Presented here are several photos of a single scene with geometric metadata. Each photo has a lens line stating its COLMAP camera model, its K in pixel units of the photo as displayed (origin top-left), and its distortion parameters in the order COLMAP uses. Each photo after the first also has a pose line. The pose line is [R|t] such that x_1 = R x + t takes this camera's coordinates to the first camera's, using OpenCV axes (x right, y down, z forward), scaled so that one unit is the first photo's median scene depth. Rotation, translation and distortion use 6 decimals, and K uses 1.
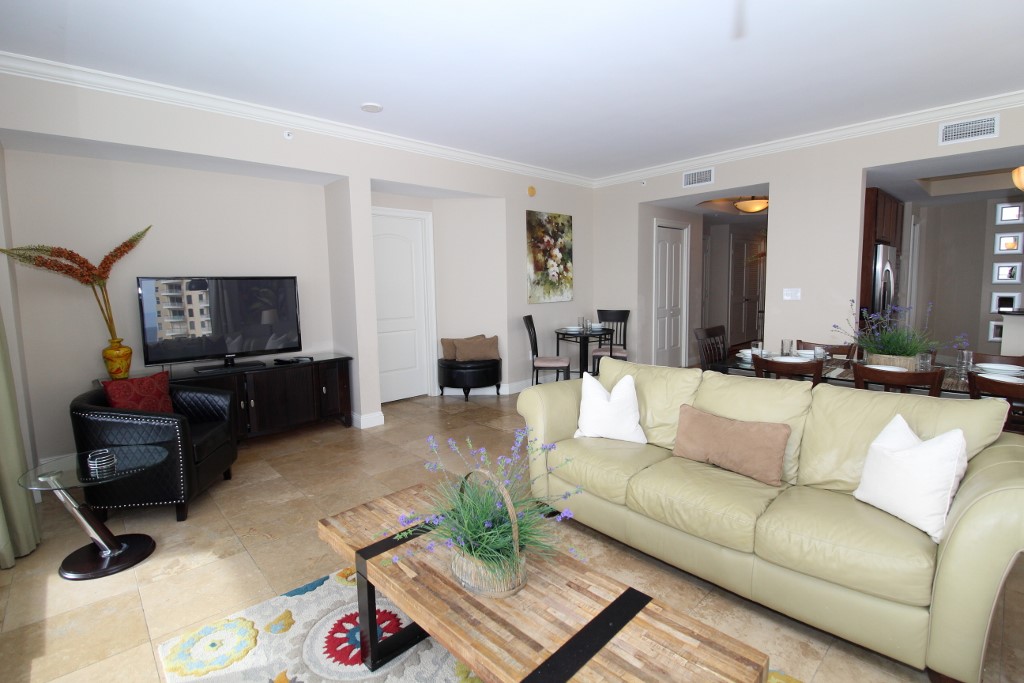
lens RADIAL K [[469.8, 0, 513.6], [0, 469.8, 338.8], [0, 0, 1]] dist [-0.007229, -0.009594]
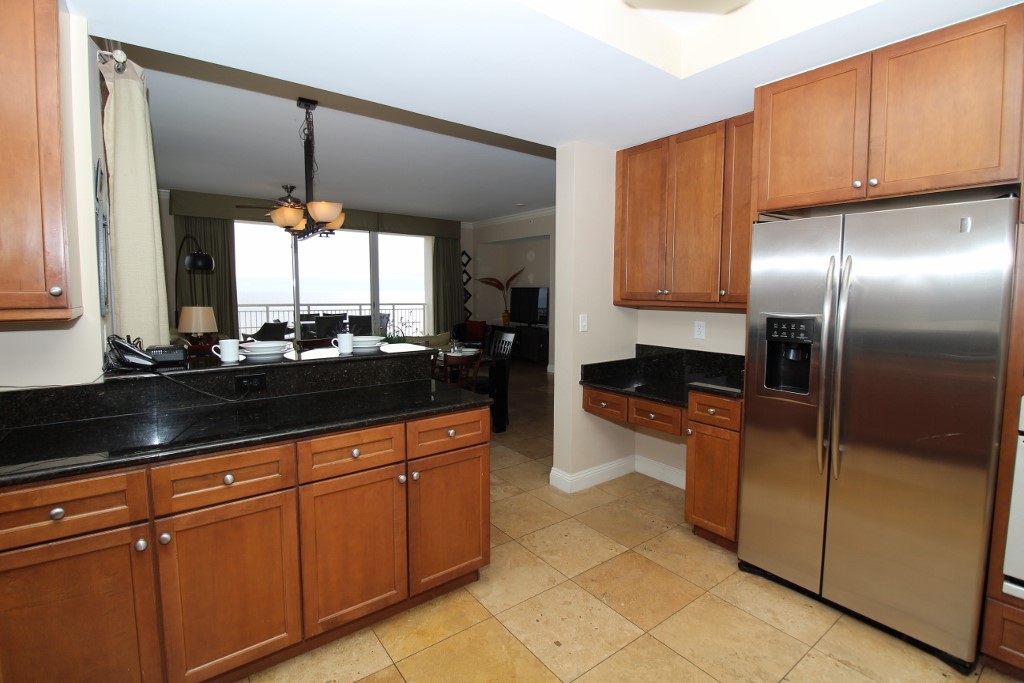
lens RADIAL K [[469.8, 0, 516.0], [0, 469.8, 350.5], [0, 0, 1]] dist [-0.007229, -0.009594]
pose [[-0.058117, 0.132621, -0.989461, 3.372537], [-0.121404, 0.982842, 0.138865, -0.304484], [0.990900, 0.128195, -0.041019, 2.335456]]
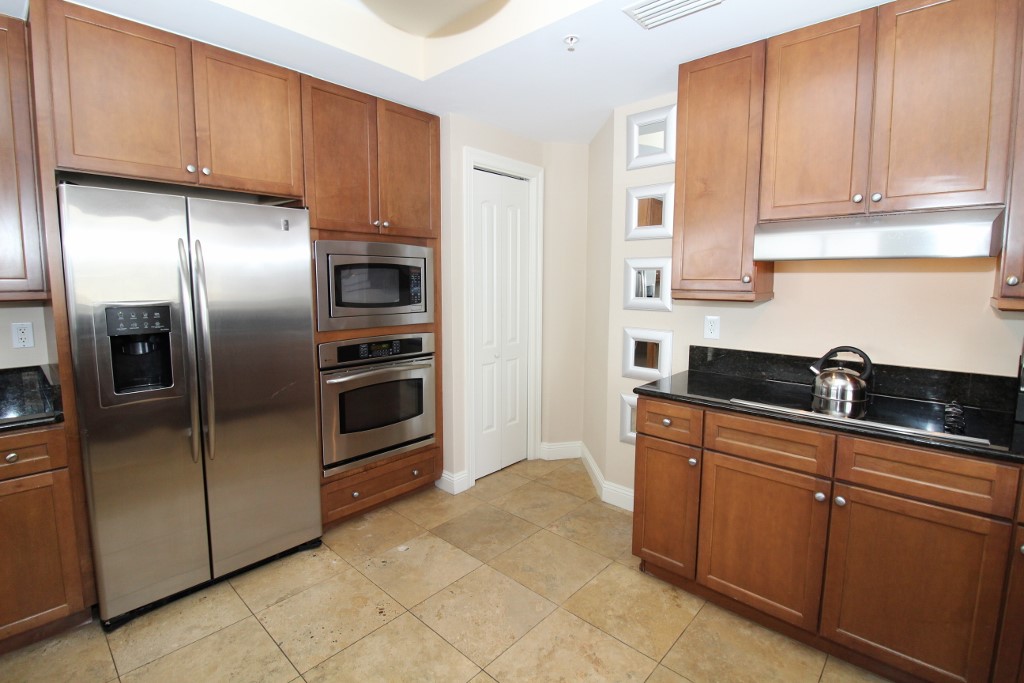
lens RADIAL K [[469.8, 0, 518.9], [0, 469.8, 344.6], [0, 0, 1]] dist [-0.007229, -0.009594]
pose [[0.990739, 0.007484, 0.135572, 2.927984], [-0.010169, 0.999765, 0.019126, -0.259228], [-0.135397, -0.020327, 0.990583, 1.933181]]
